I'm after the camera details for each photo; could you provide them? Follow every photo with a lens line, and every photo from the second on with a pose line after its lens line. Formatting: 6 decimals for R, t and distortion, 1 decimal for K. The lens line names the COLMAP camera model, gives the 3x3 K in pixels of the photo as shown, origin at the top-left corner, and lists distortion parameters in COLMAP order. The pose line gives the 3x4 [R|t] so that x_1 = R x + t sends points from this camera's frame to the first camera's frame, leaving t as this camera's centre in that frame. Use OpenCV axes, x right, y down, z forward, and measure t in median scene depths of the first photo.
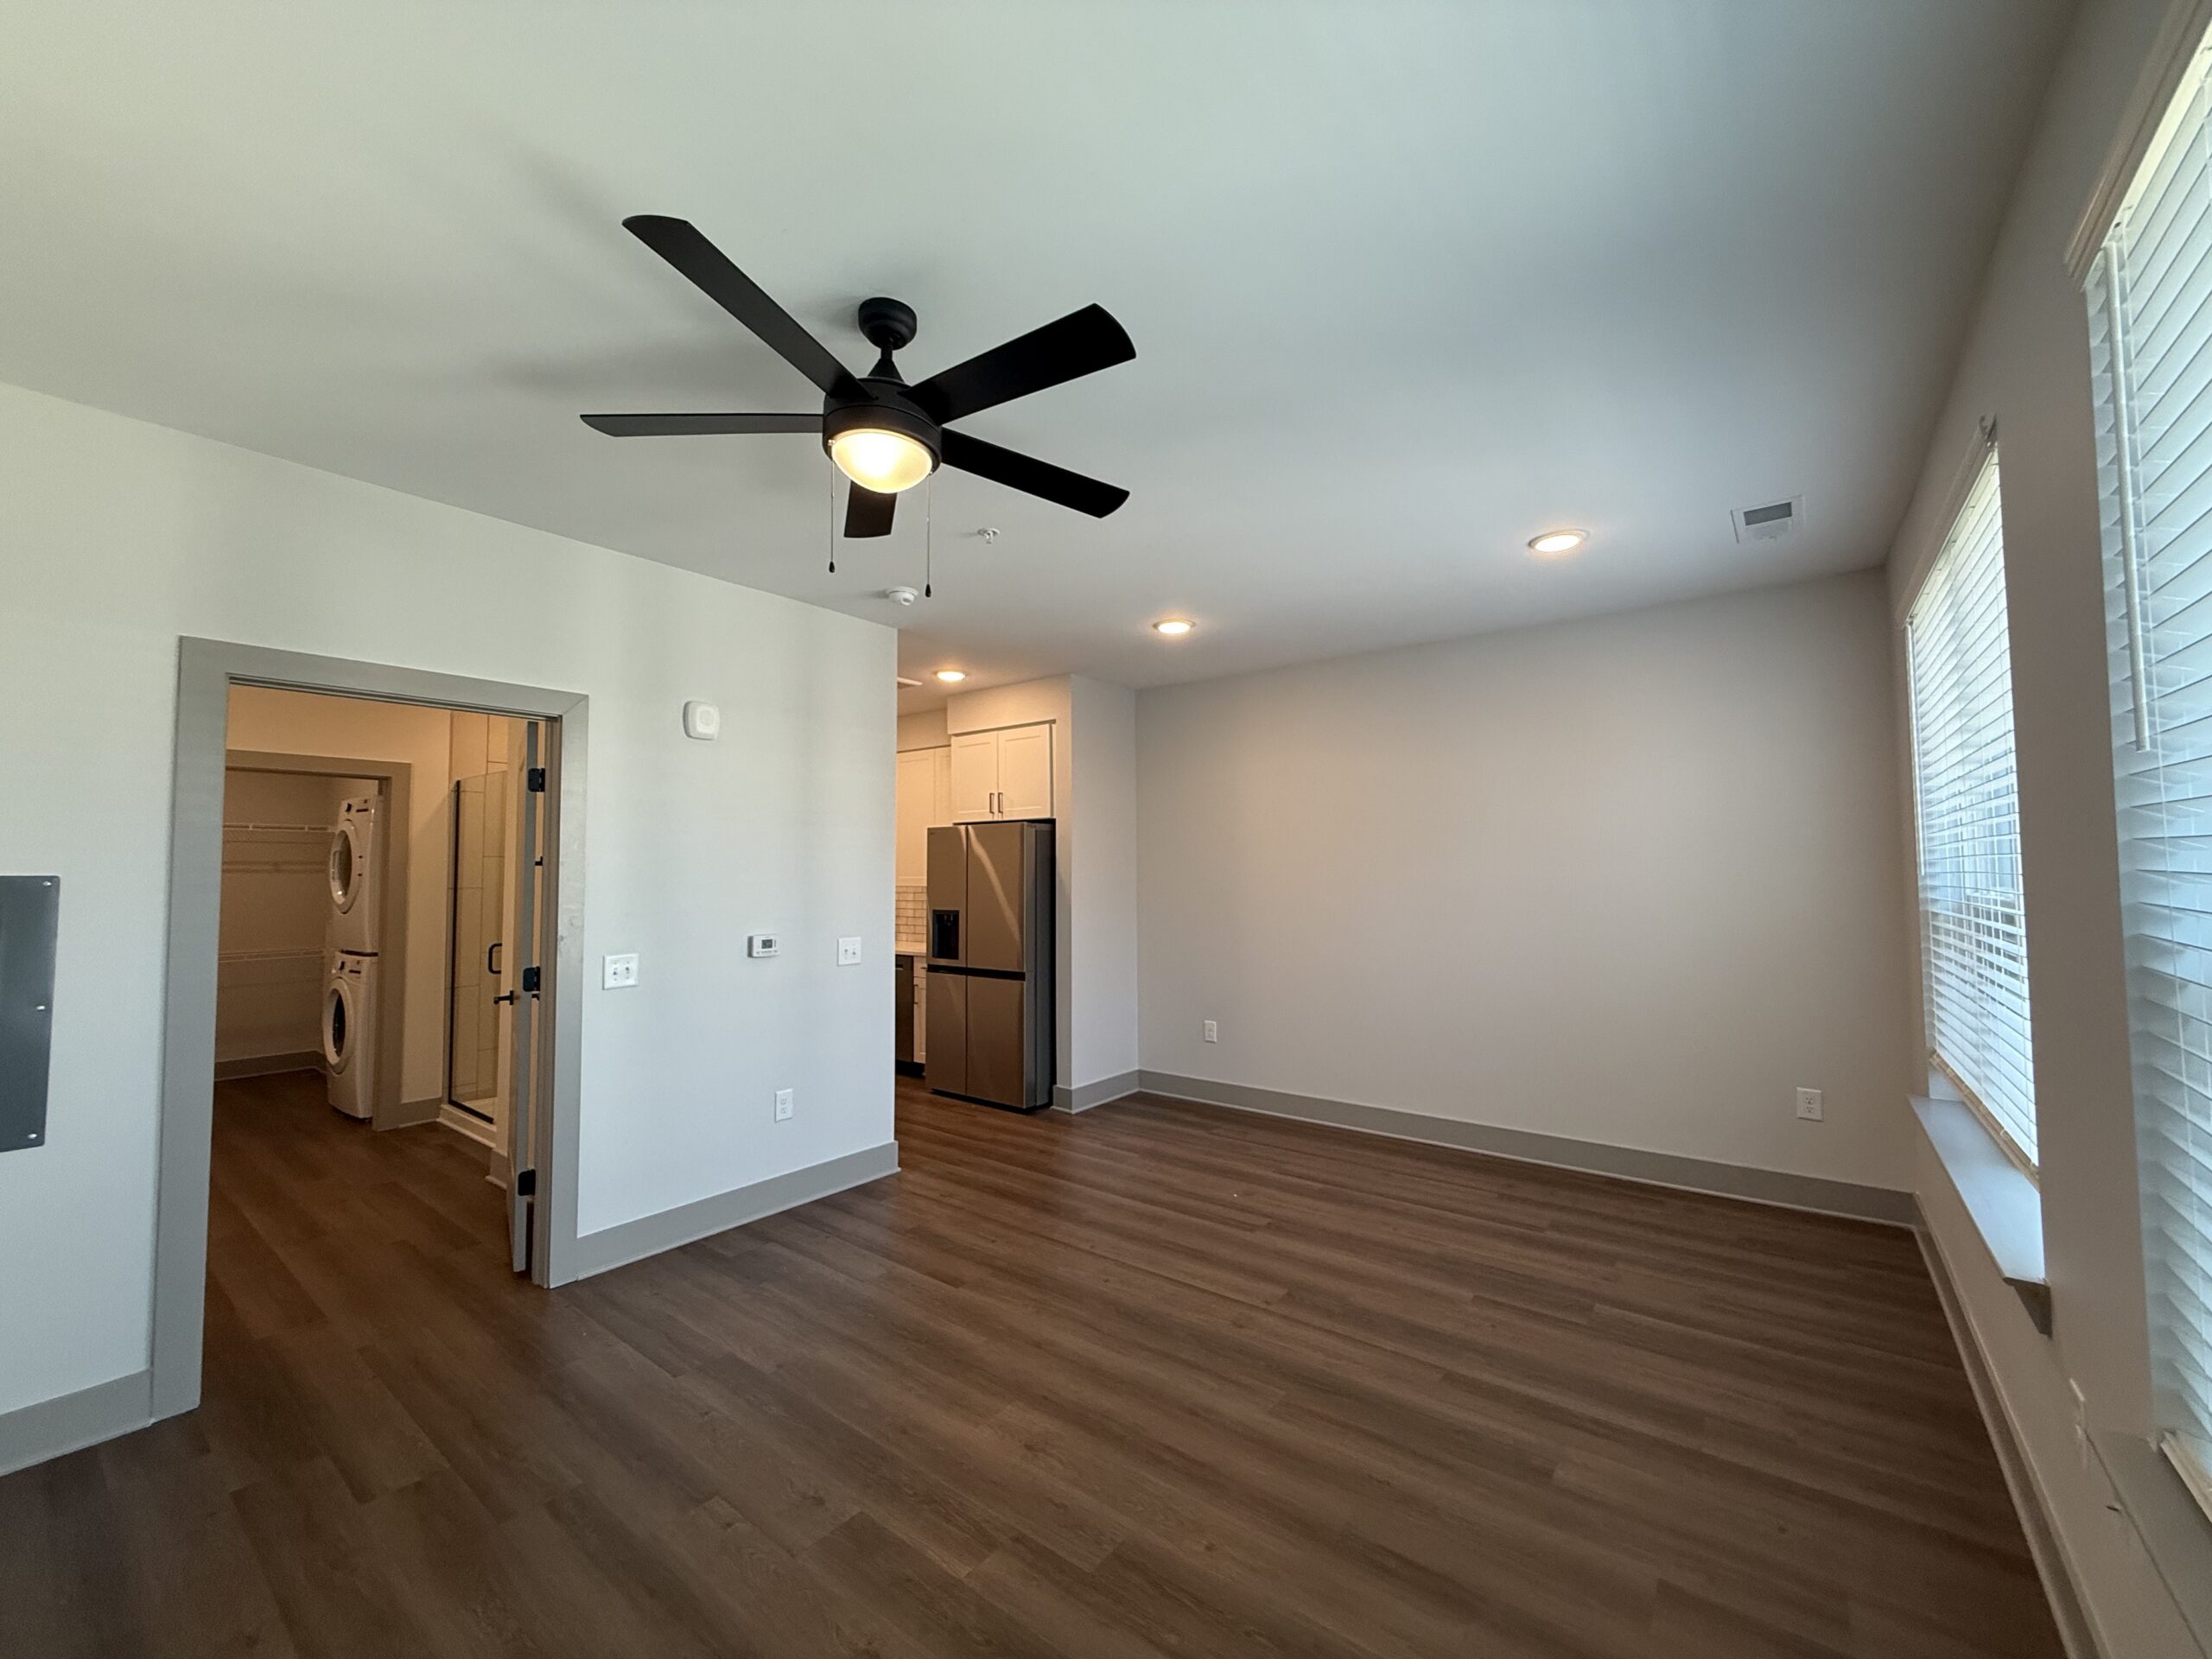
lens RADIAL K [[881.4, 0, 1106.0], [0, 881.4, 829.5], [0, 0, 1]] dist [0.001697, -0.000012]
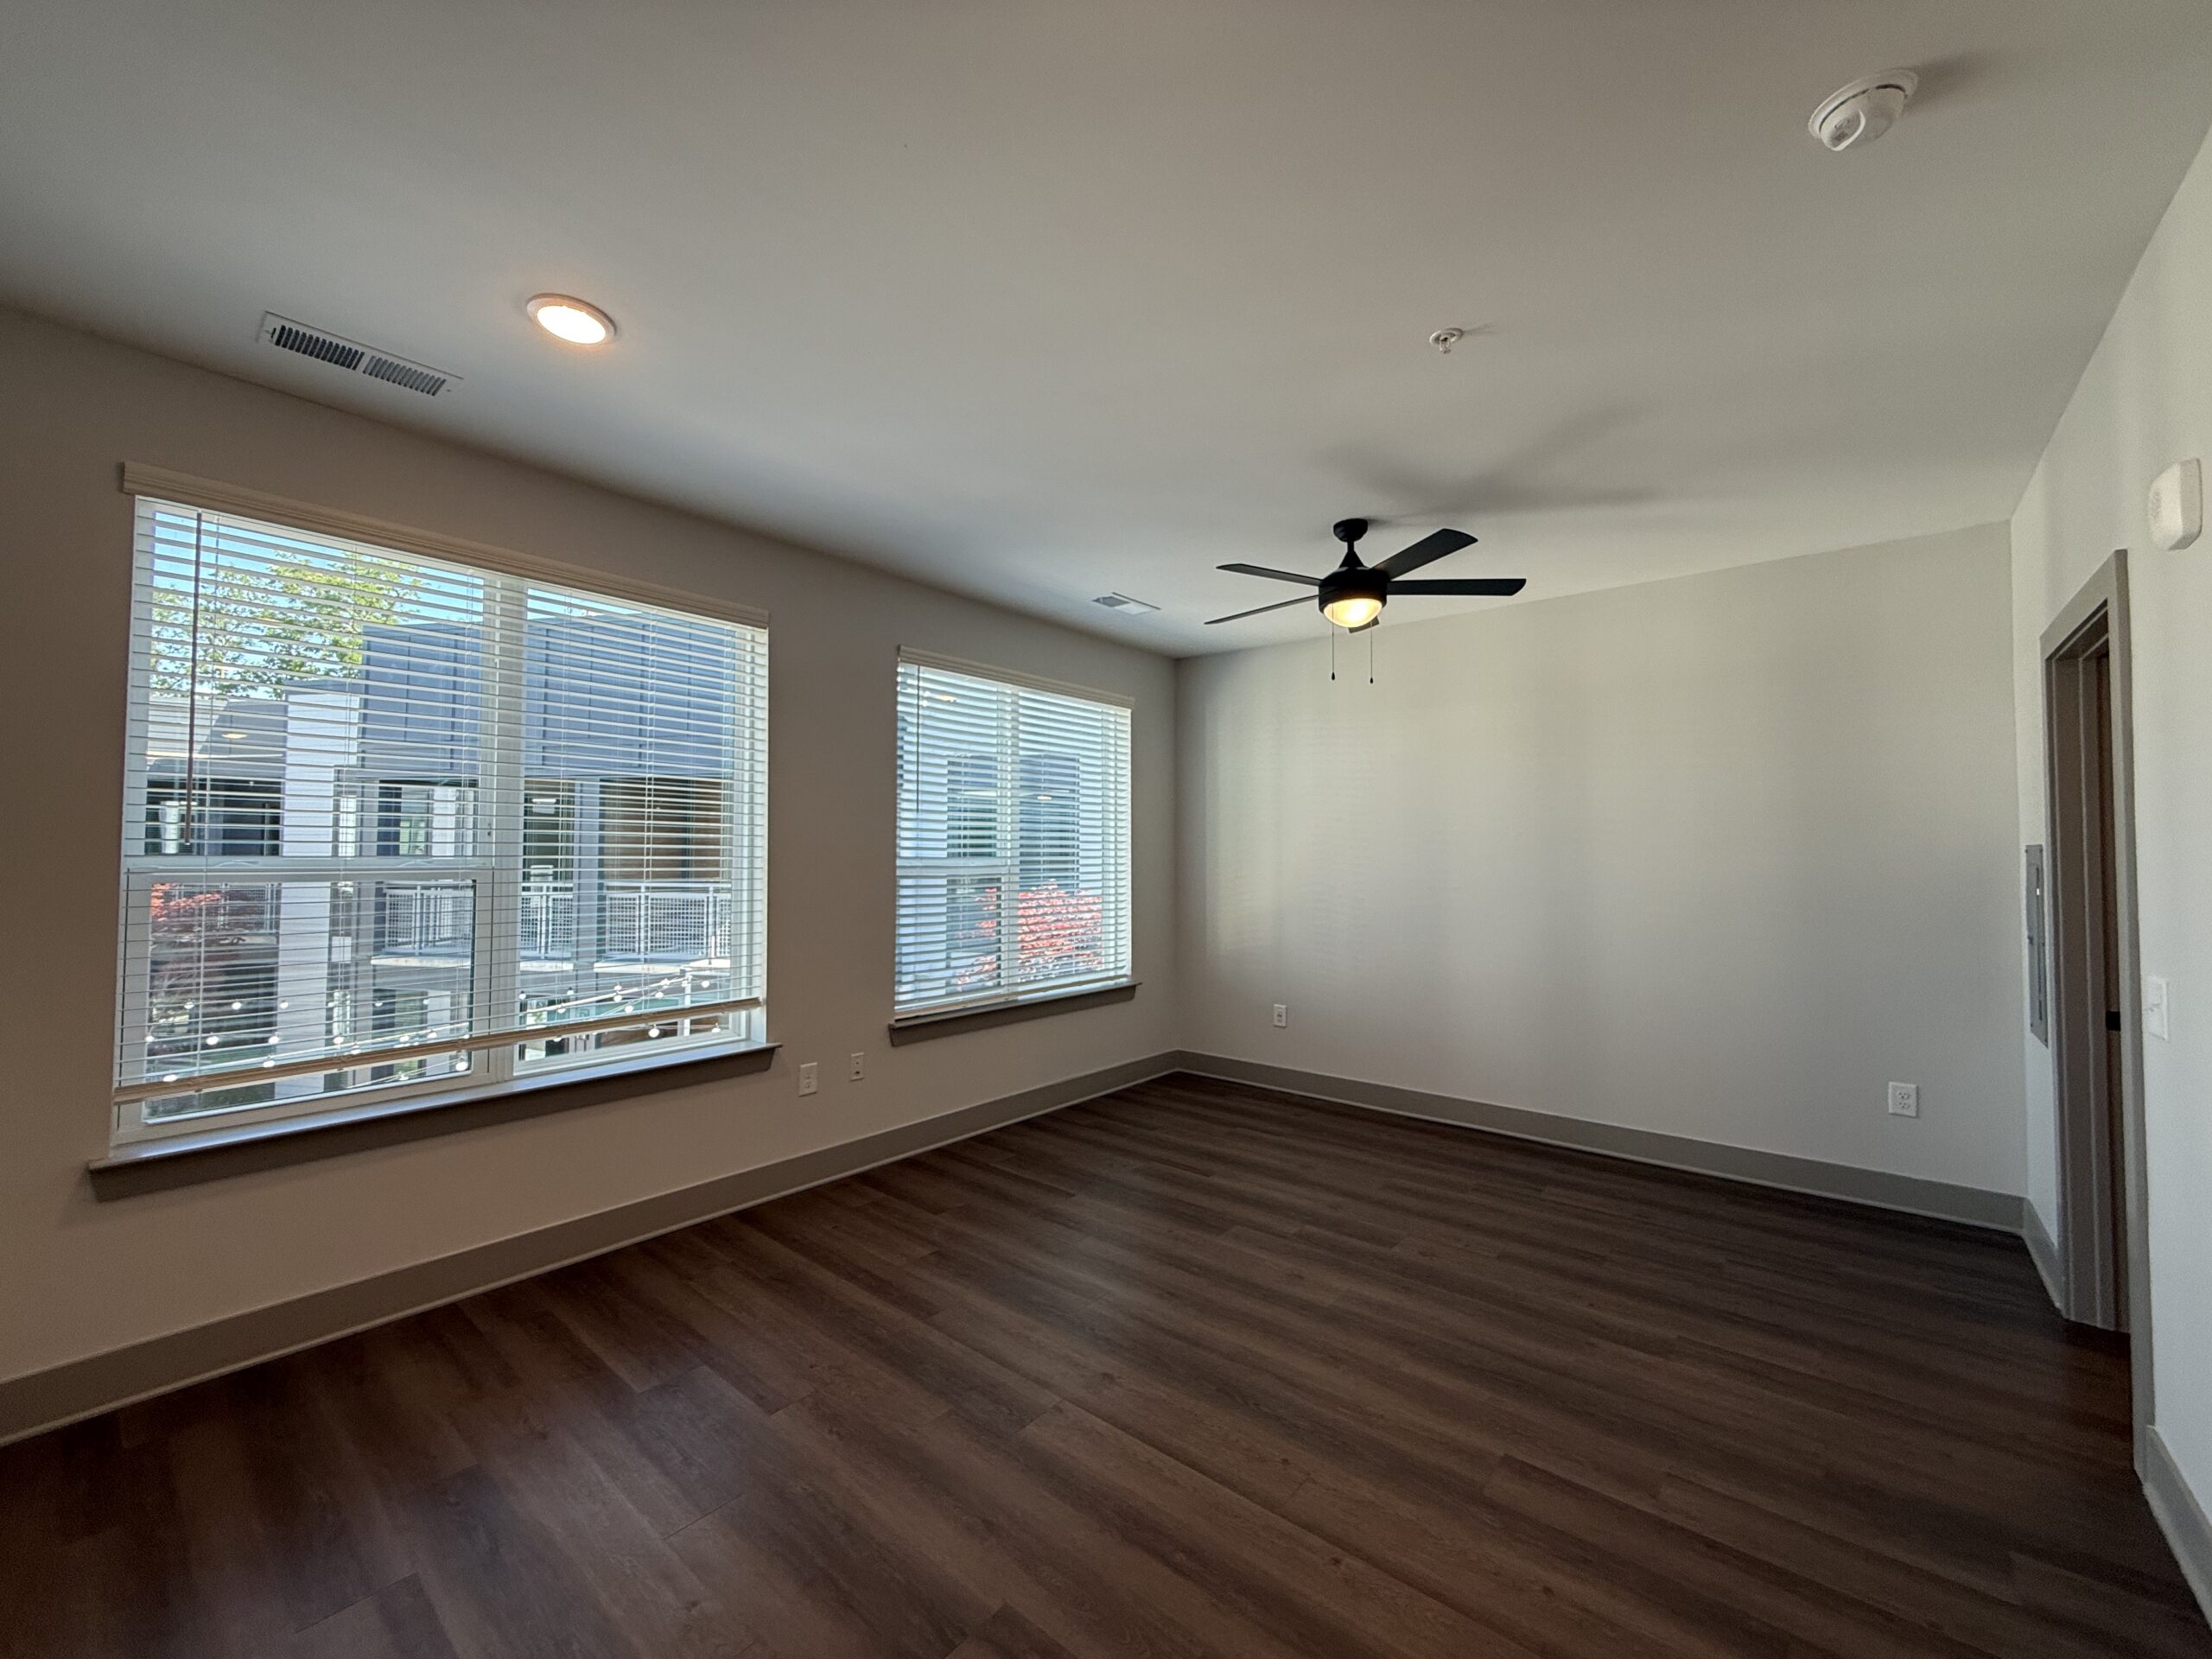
lens RADIAL K [[881.4, 0, 1106.0], [0, 881.4, 829.5], [0, 0, 1]] dist [0.001697, -0.000012]
pose [[-0.999210, 0.001709, 0.039713, 0.128464], [-0.001465, 0.996812, -0.079768, 0.118519], [-0.039723, -0.079763, -0.996022, 2.044759]]
